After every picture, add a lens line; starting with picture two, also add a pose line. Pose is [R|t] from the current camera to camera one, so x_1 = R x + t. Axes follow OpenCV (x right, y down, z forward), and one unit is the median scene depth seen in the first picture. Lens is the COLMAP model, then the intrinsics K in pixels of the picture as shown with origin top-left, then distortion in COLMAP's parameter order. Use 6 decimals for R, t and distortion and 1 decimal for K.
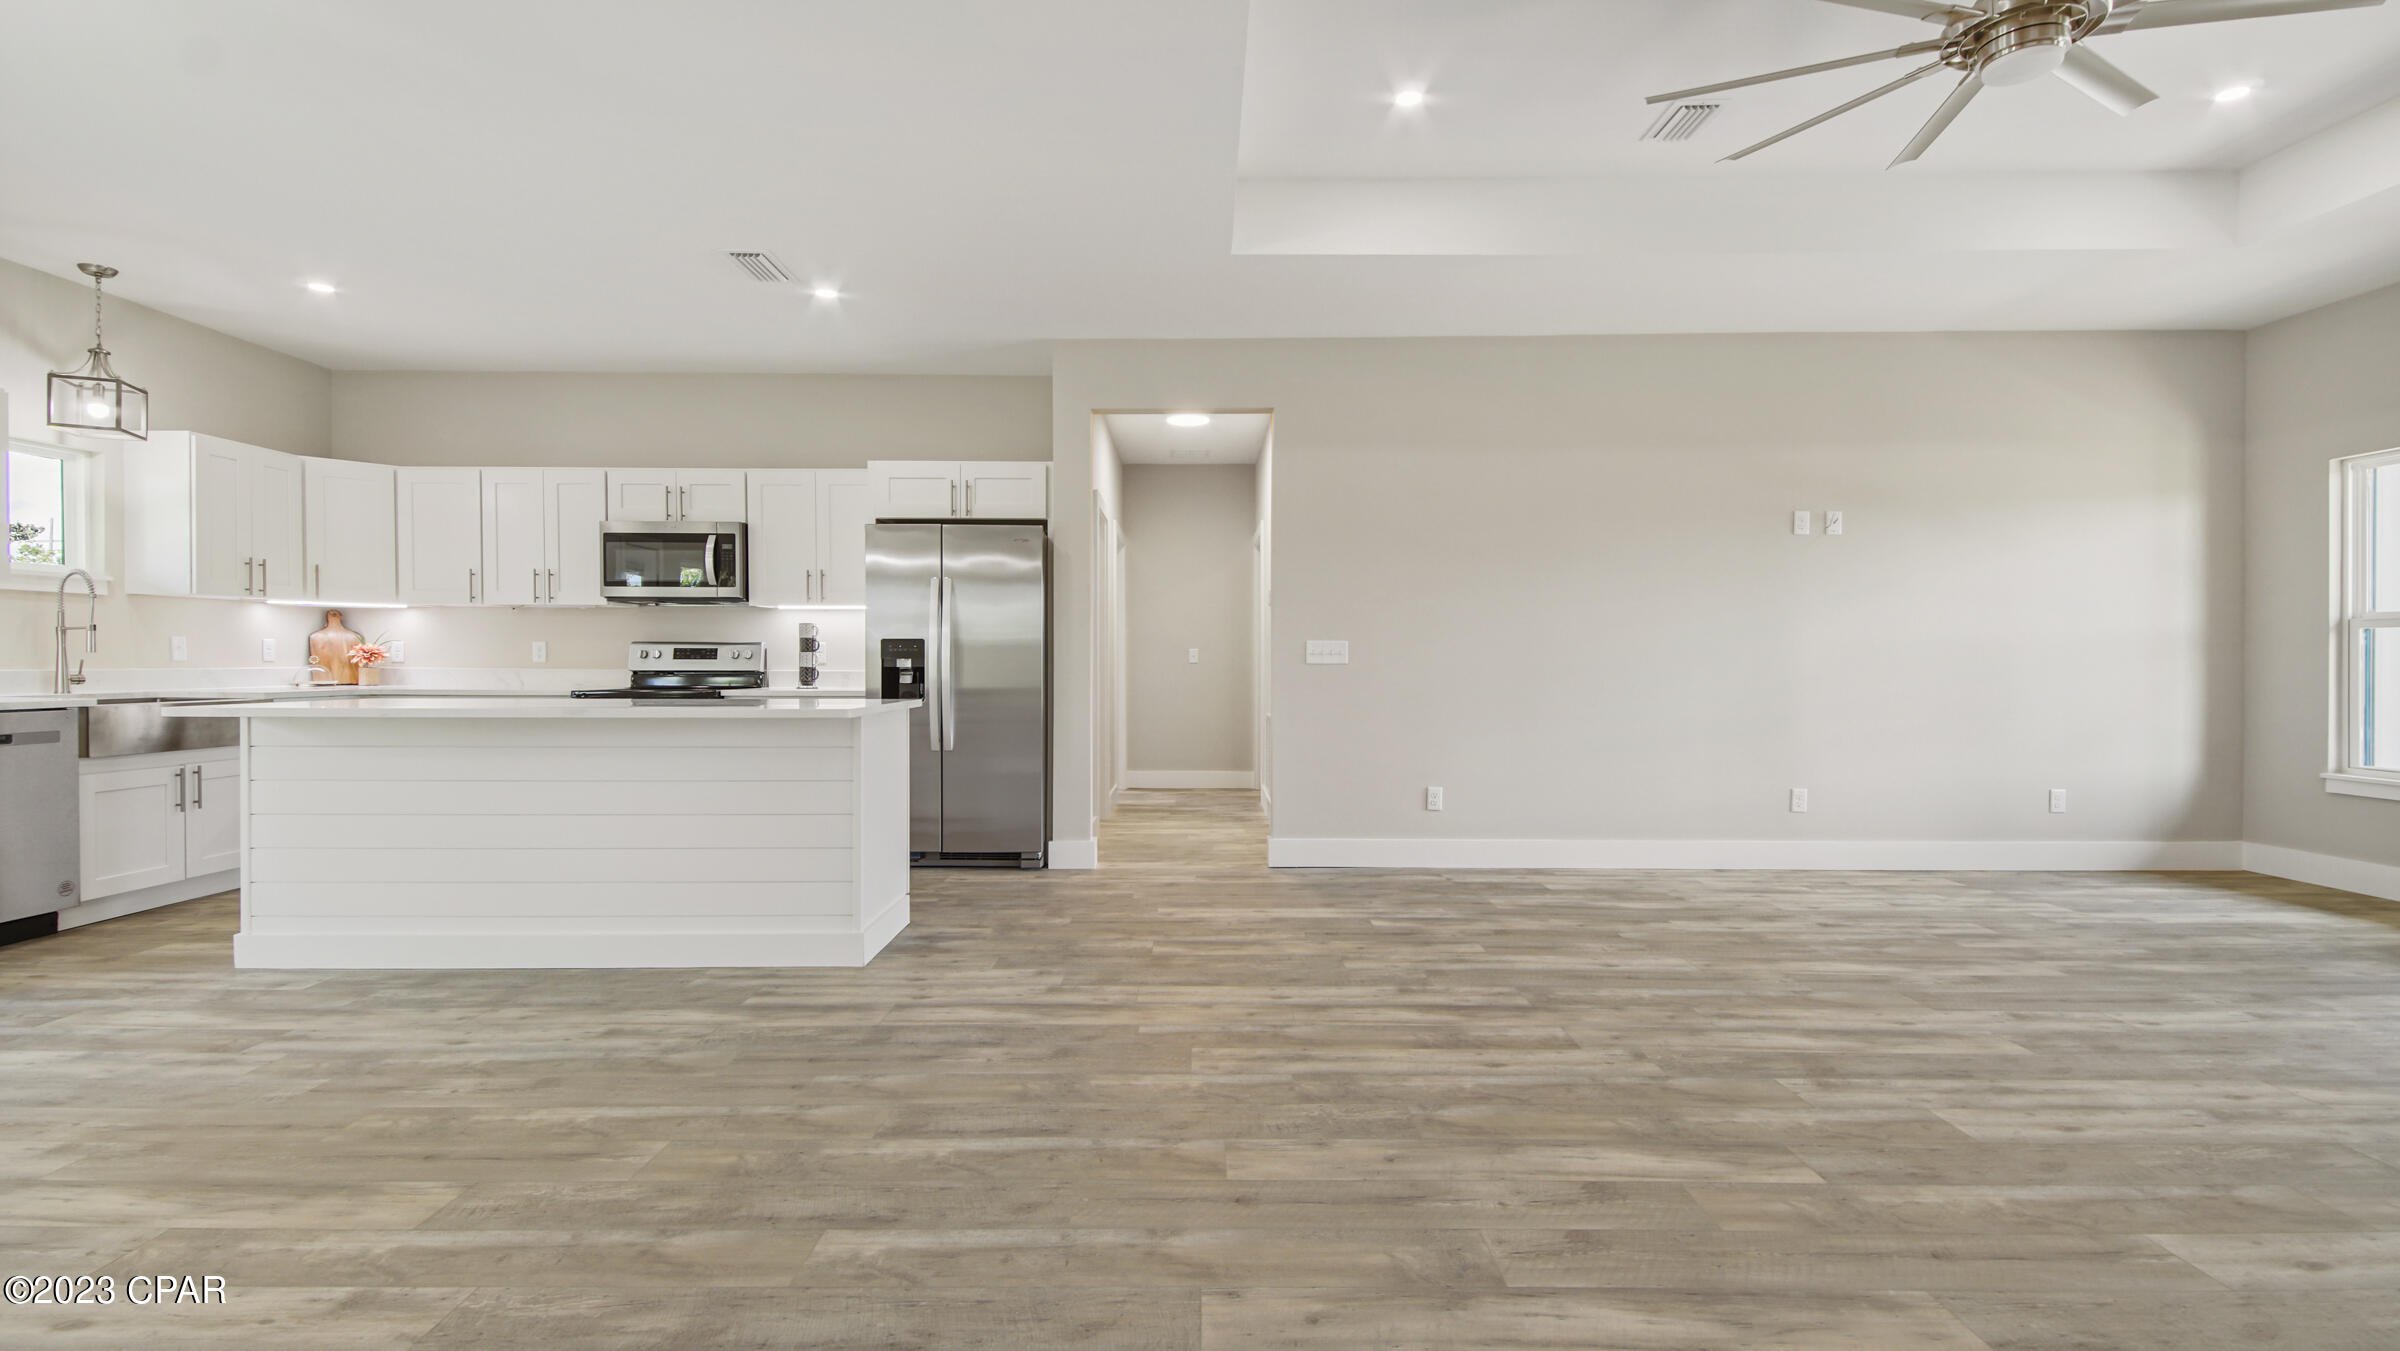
lens RADIAL K [[1058.0, 0, 1198.6], [0, 1058.0, 666.5], [0, 0, 1]] dist [0.032948, -0.018848]
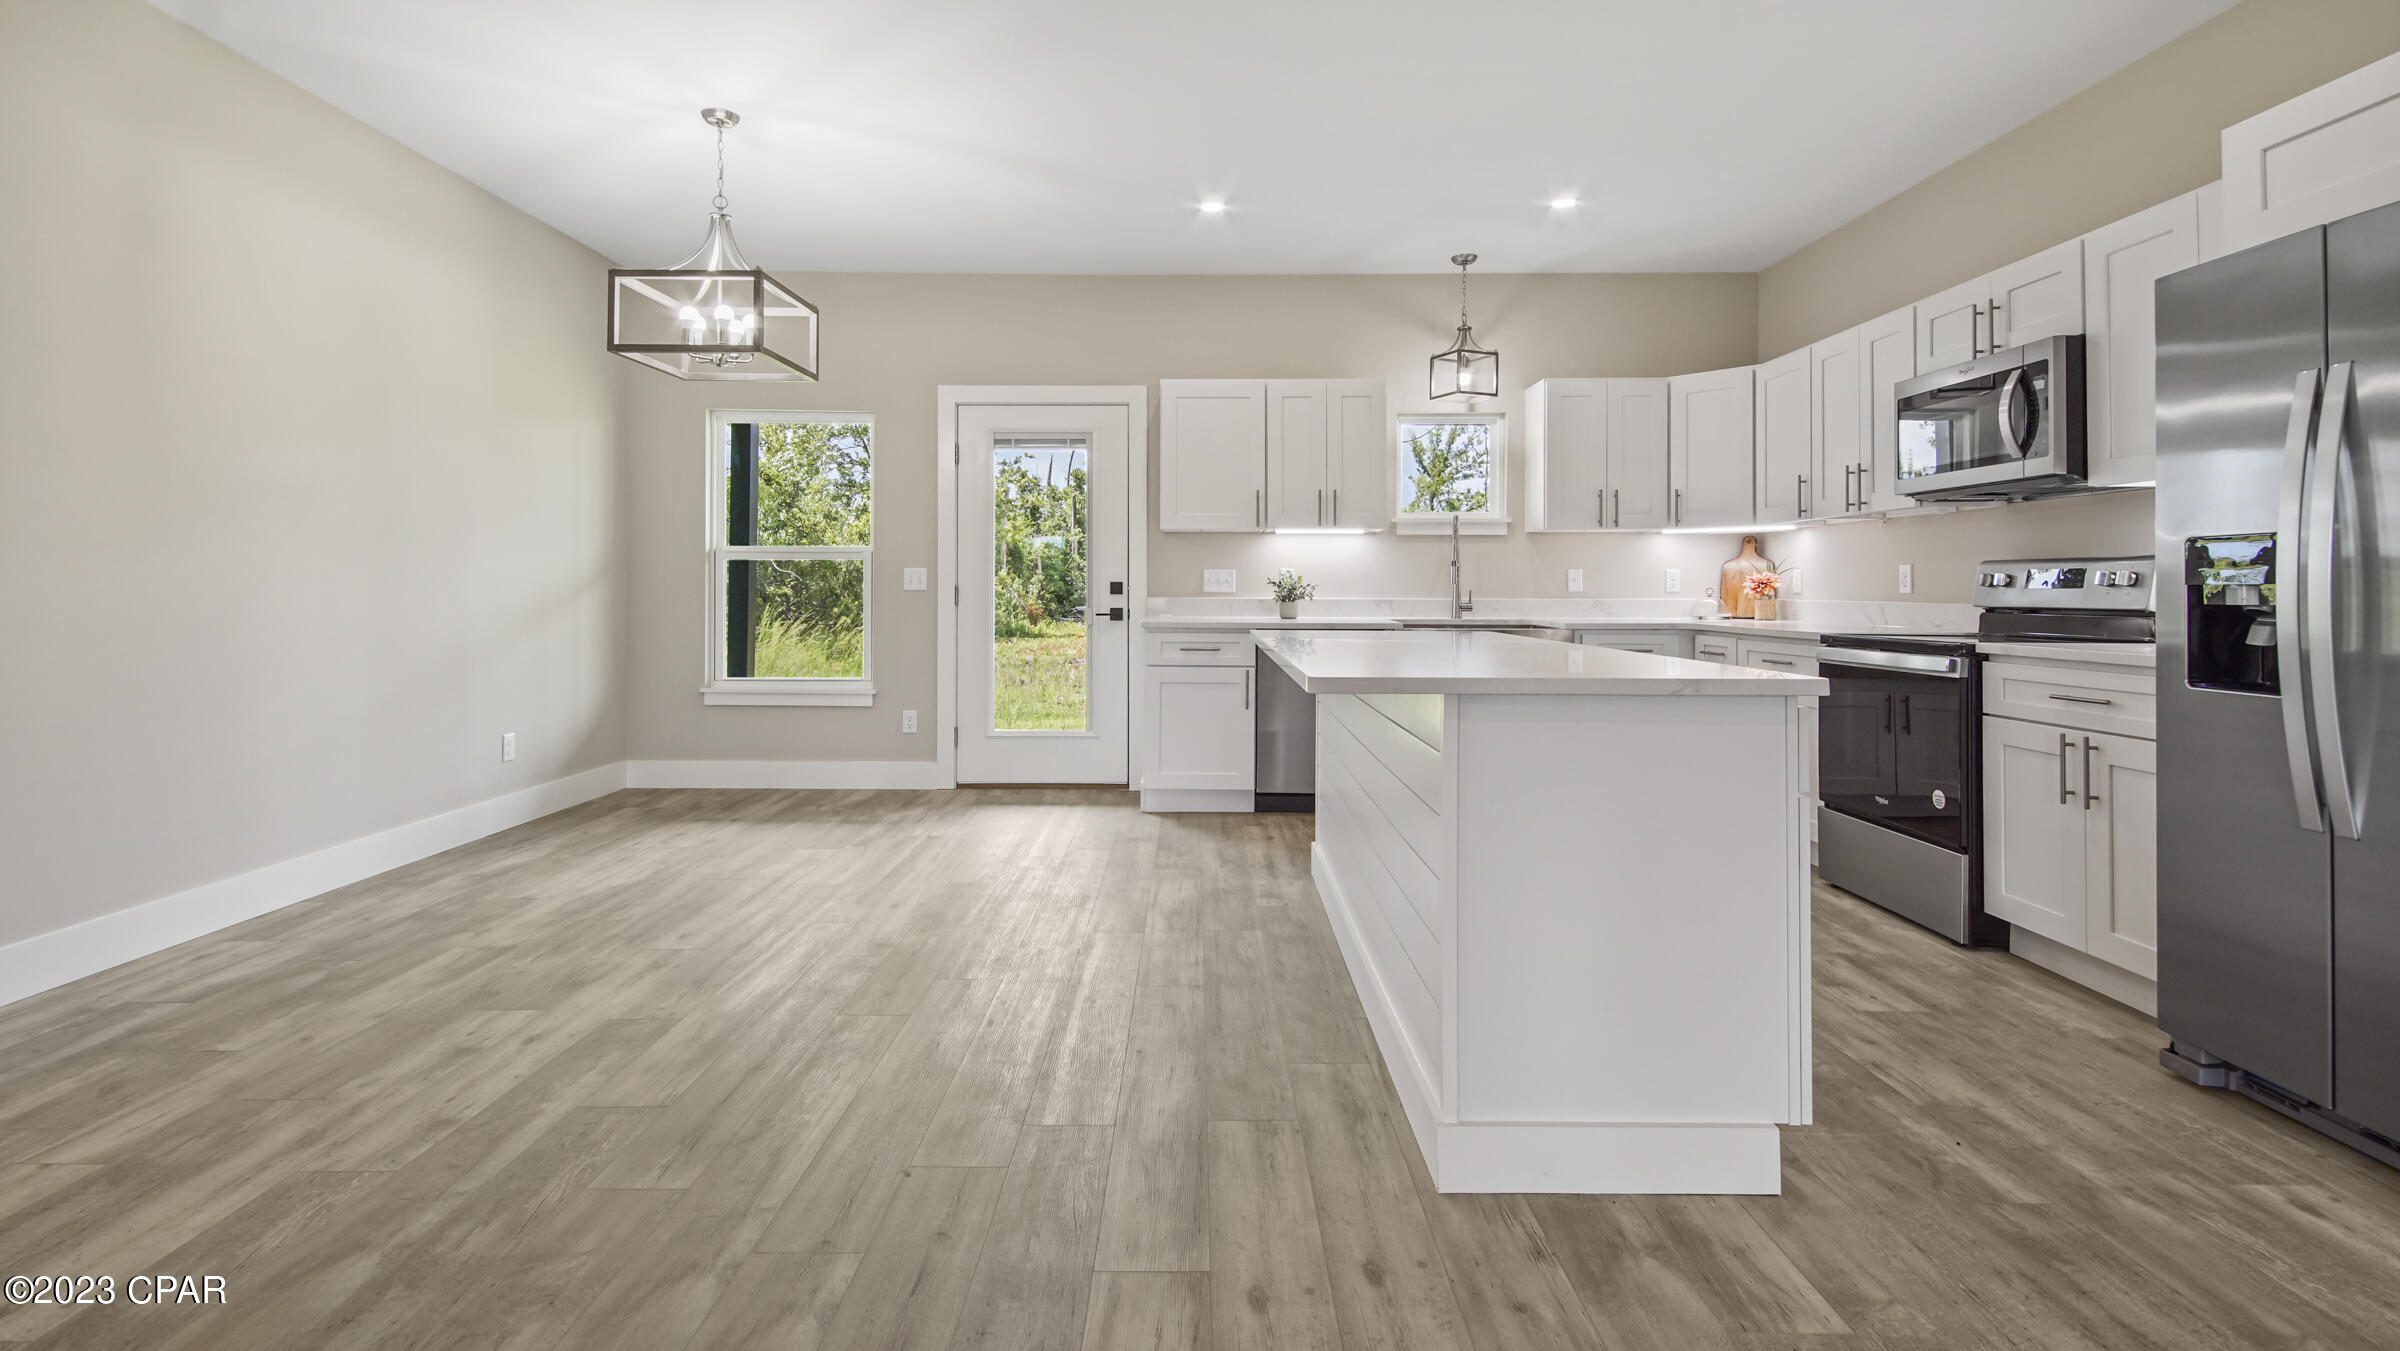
lens RADIAL K [[1083.5, 0, 1195.9], [0, 1083.5, 578.6], [0, 0, 1]] dist [0.055310, -0.021012]
pose [[-0.003389, -0.014123, -0.999895, 0.144257], [-0.005255, 0.999887, -0.014105, -0.001036], [0.999980, 0.005207, -0.003462, 0.609880]]
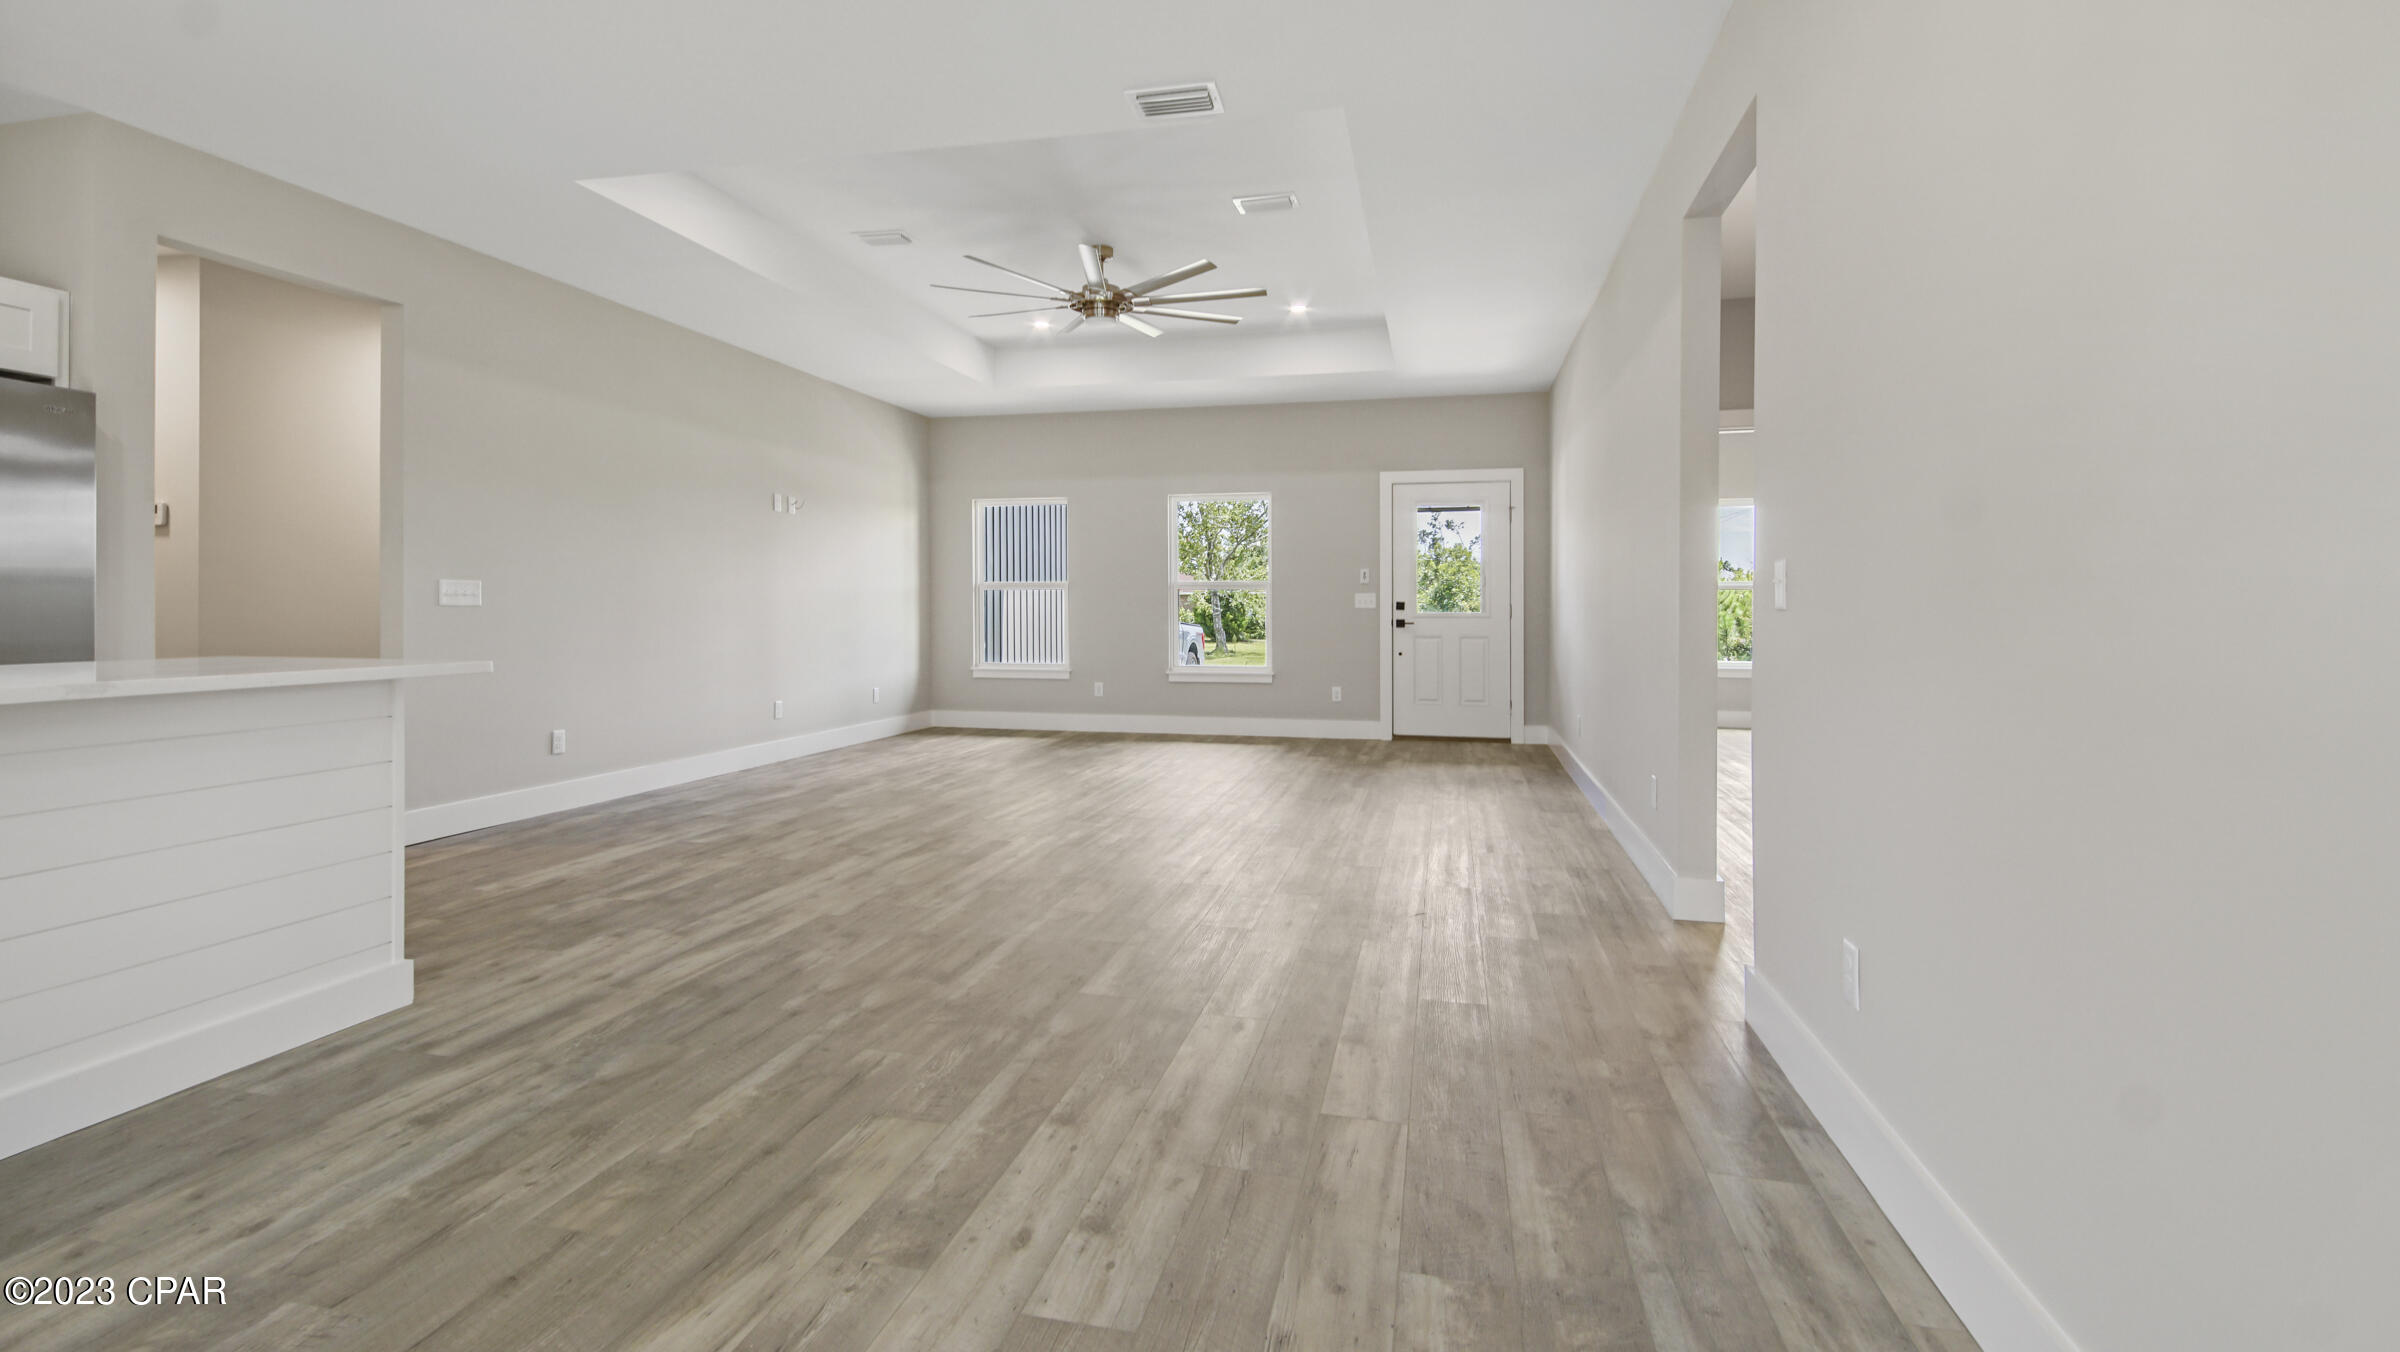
lens RADIAL K [[1085.5, 0, 1195.4], [0, 1085.5, 611.0], [0, 0, 1]] dist [0.036813, -0.020057]
pose [[0.218460, -0.000856, 0.975845, -0.666496], [-0.000016, 1.000000, 0.000881, 0.000121], [-0.975846, -0.000208, 0.218460, 0.192849]]
